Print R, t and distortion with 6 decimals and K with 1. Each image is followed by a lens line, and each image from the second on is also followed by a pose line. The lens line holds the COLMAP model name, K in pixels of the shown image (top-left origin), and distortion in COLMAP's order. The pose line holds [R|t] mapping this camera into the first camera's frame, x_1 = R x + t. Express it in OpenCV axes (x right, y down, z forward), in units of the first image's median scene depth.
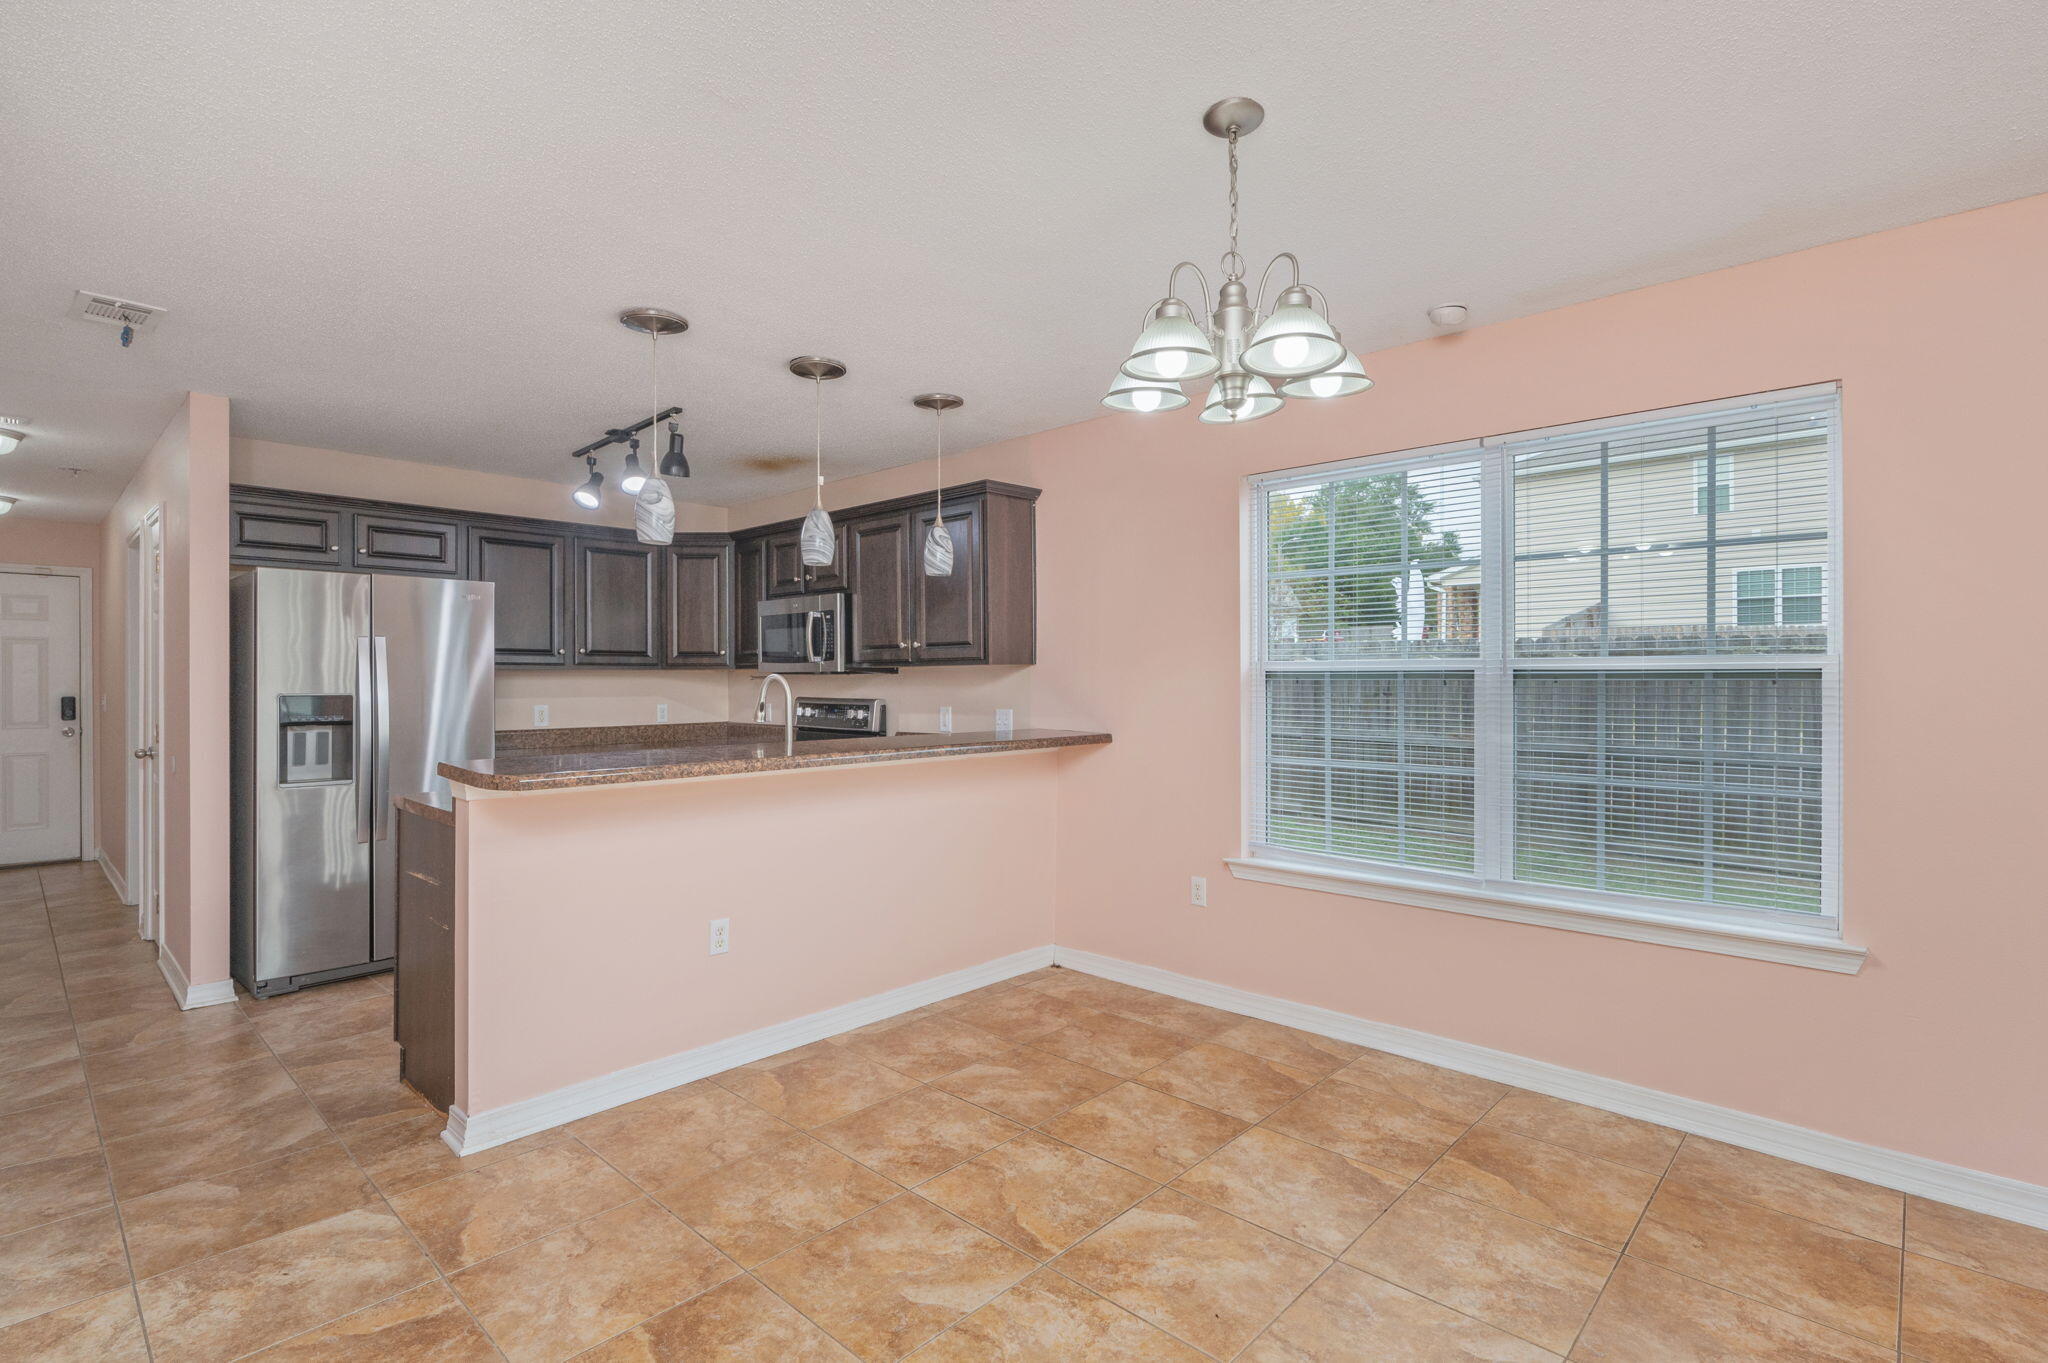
lens RADIAL K [[969.0, 0, 1024.8], [0, 969.0, 679.7], [0, 0, 1]] dist [-0.006593, 0.000507]
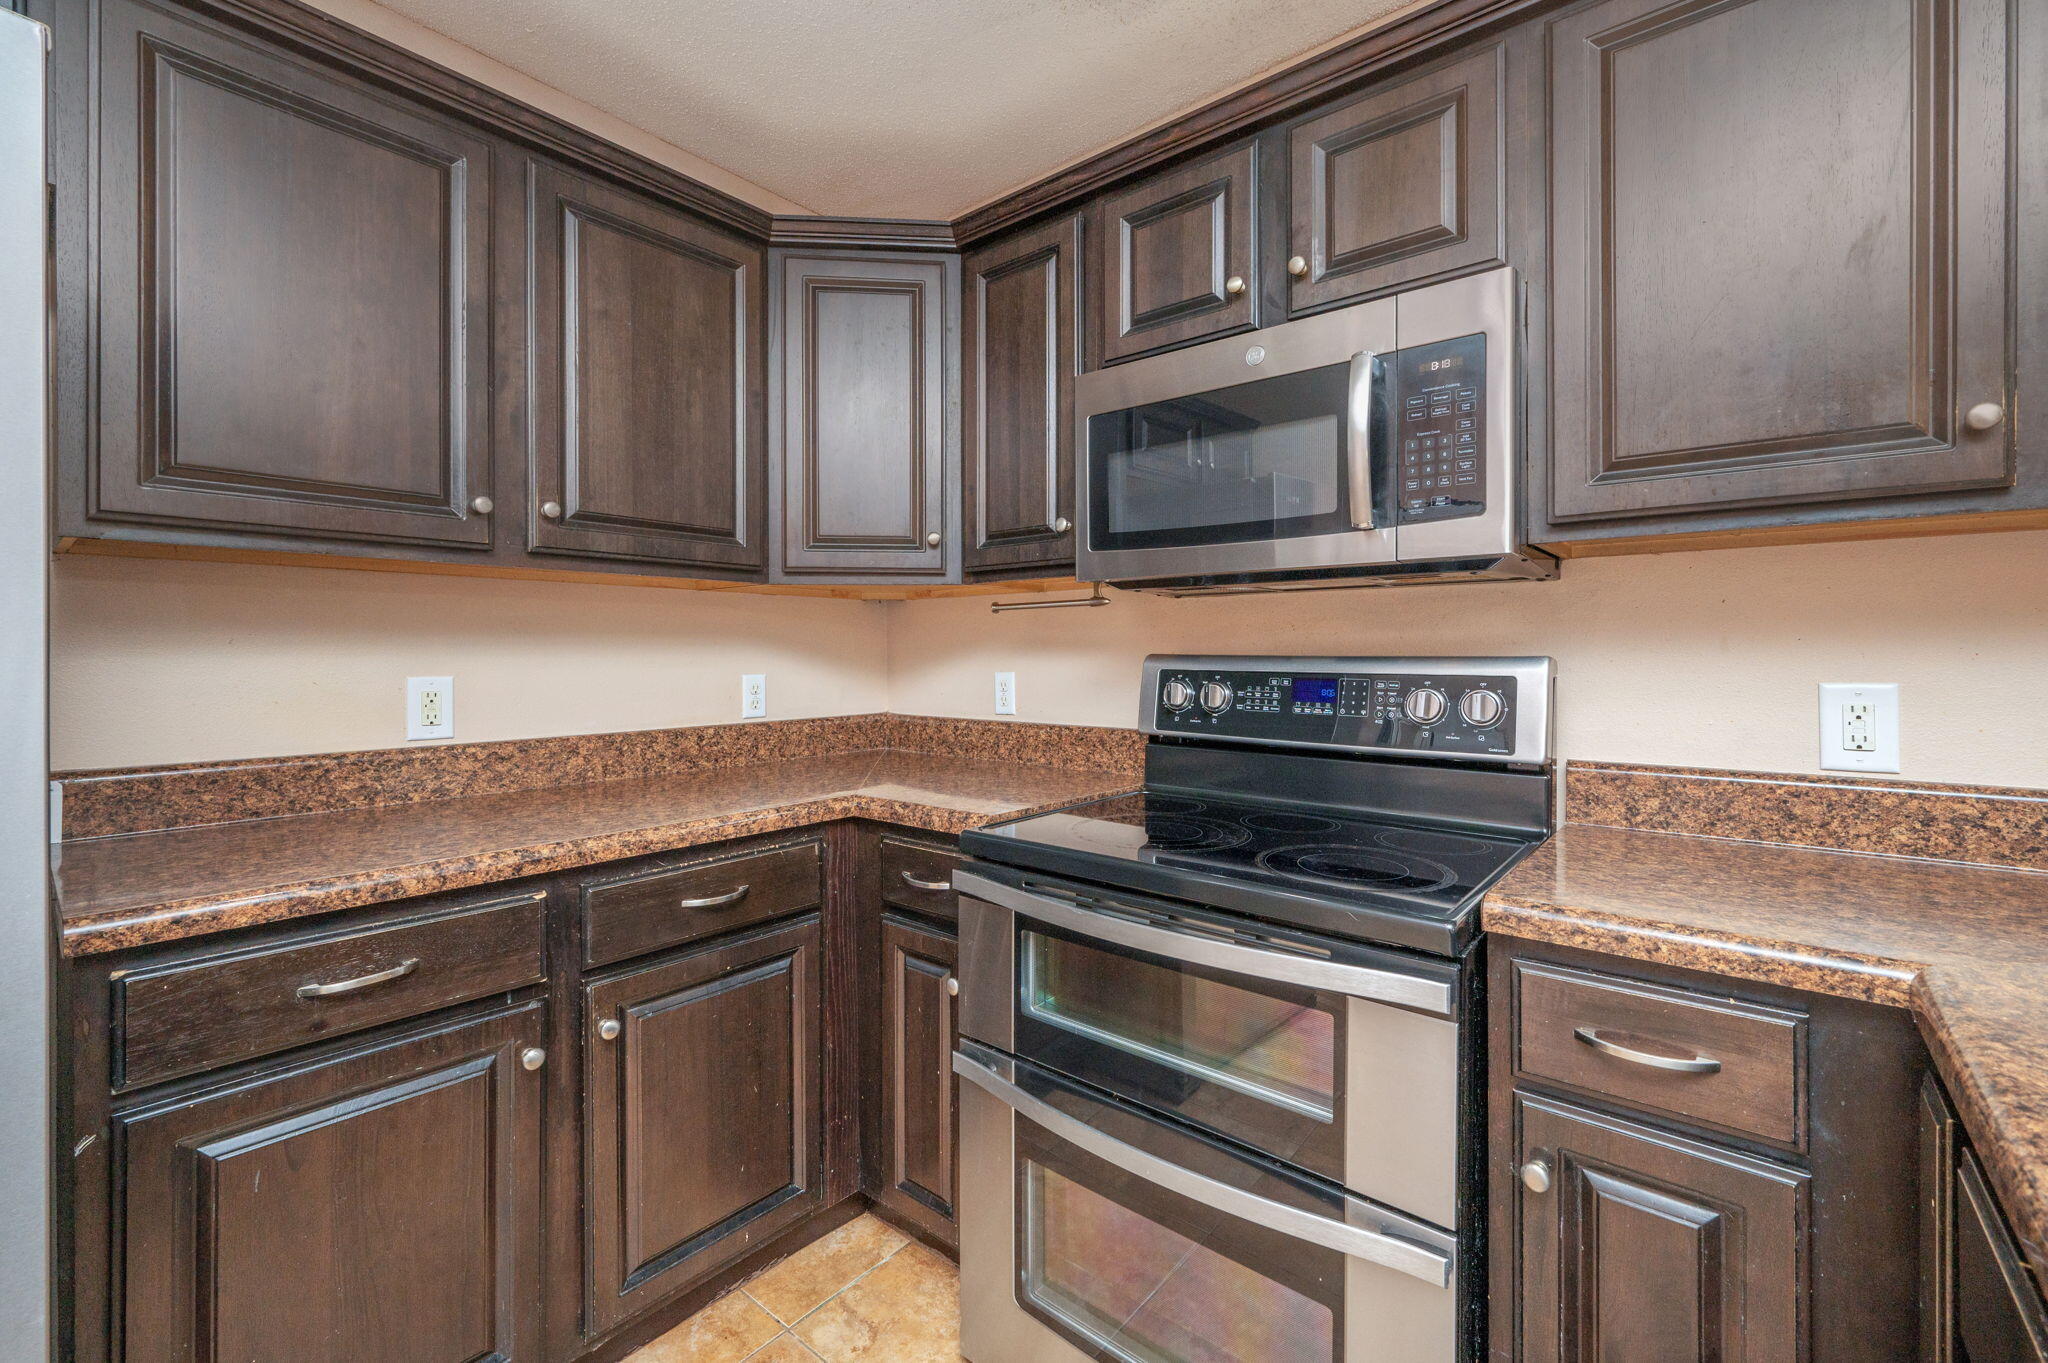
lens RADIAL K [[851.6, 0, 1015.6], [0, 851.6, 654.0], [0, 0, 1]] dist [0.001112, -0.000179]
pose [[0.998656, 0.000812, 0.051821, -0.309266], [-0.000965, 0.999995, 0.002924, 0.016855], [-0.051819, -0.002970, 0.998652, 0.691138]]
